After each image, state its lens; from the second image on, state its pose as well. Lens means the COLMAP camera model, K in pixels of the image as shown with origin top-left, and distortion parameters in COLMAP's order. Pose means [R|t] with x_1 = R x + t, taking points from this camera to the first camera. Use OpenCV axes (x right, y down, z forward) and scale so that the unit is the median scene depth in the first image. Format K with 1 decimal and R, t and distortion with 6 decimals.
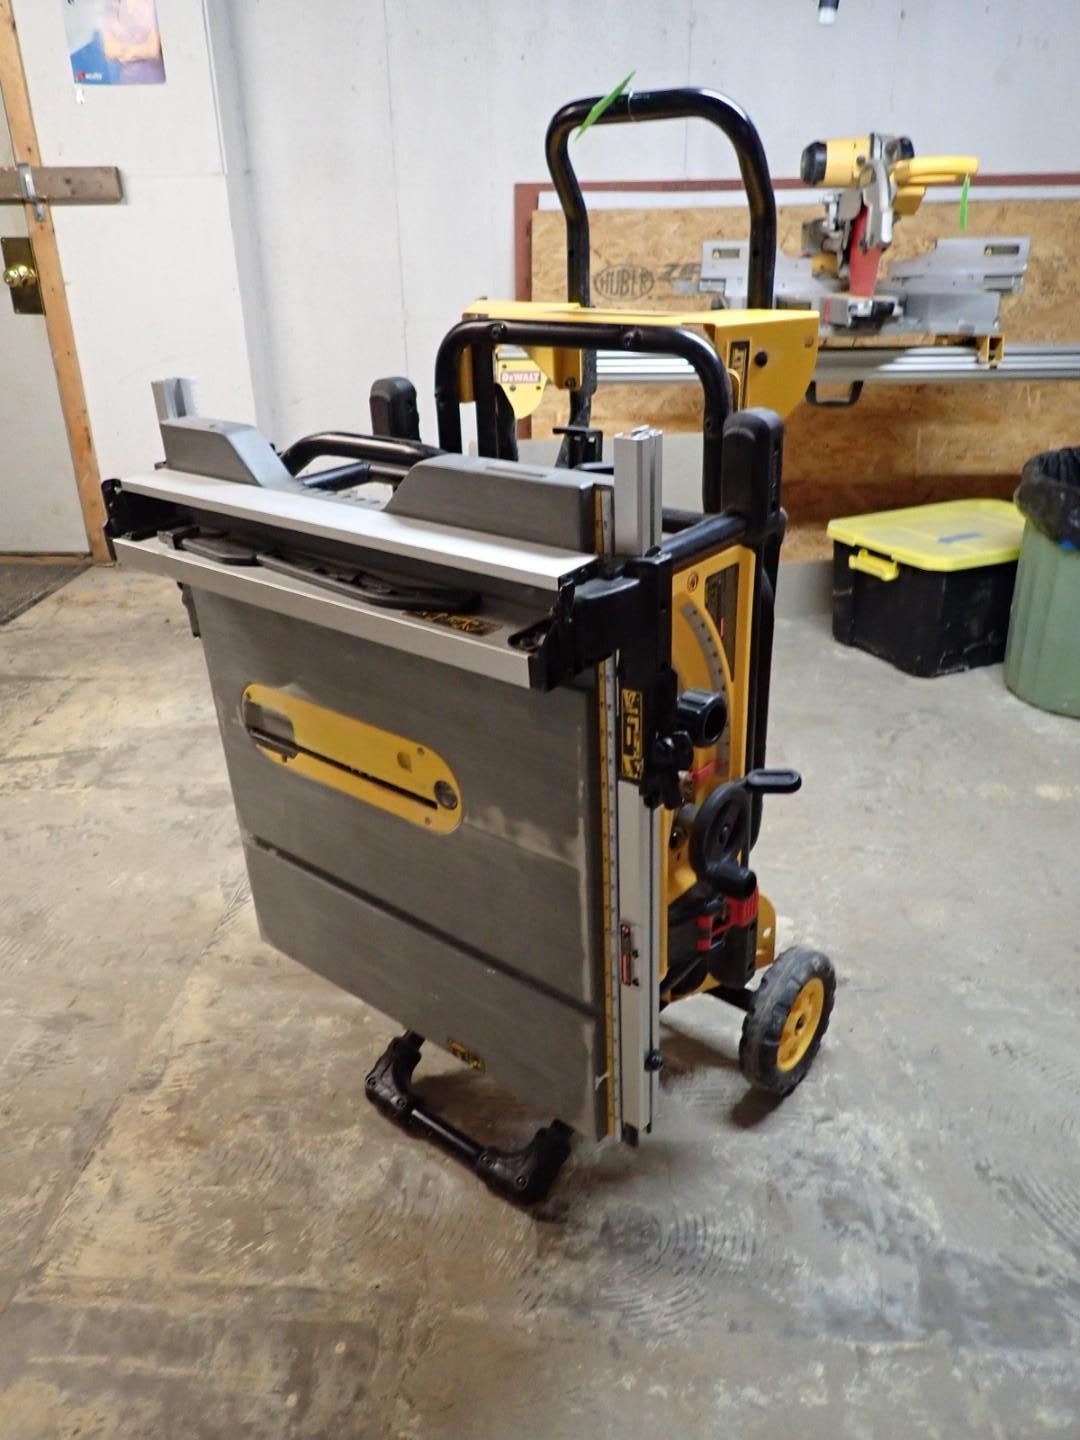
lens RADIAL K [[1132.5, 0, 541.7], [0, 1132.5, 718.0], [0, 0, 1]] dist [-0.007289, 0.012727]
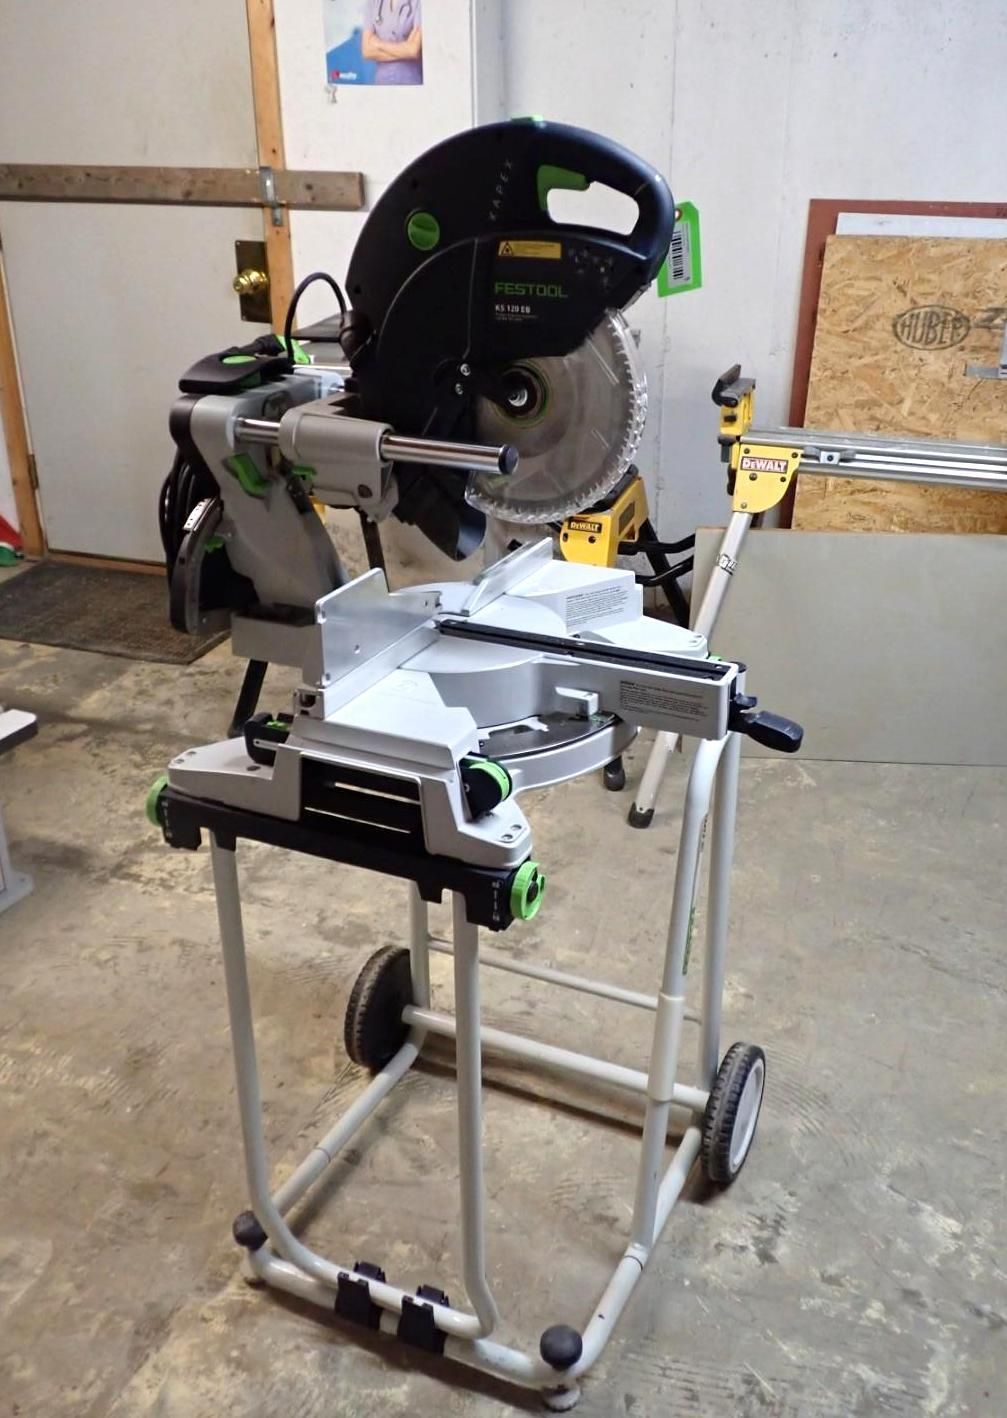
lens RADIAL K [[1406.7, 0, 508.4], [0, 1406.7, 702.0], [0, 0, 1]] dist [-0.002261, 0.000000]
pose [[0.963125, 0.121262, -0.240177, 0.088585], [-0.120136, 0.992568, 0.019380, -0.160675], [0.240742, 0.010189, 0.970536, -0.084488]]
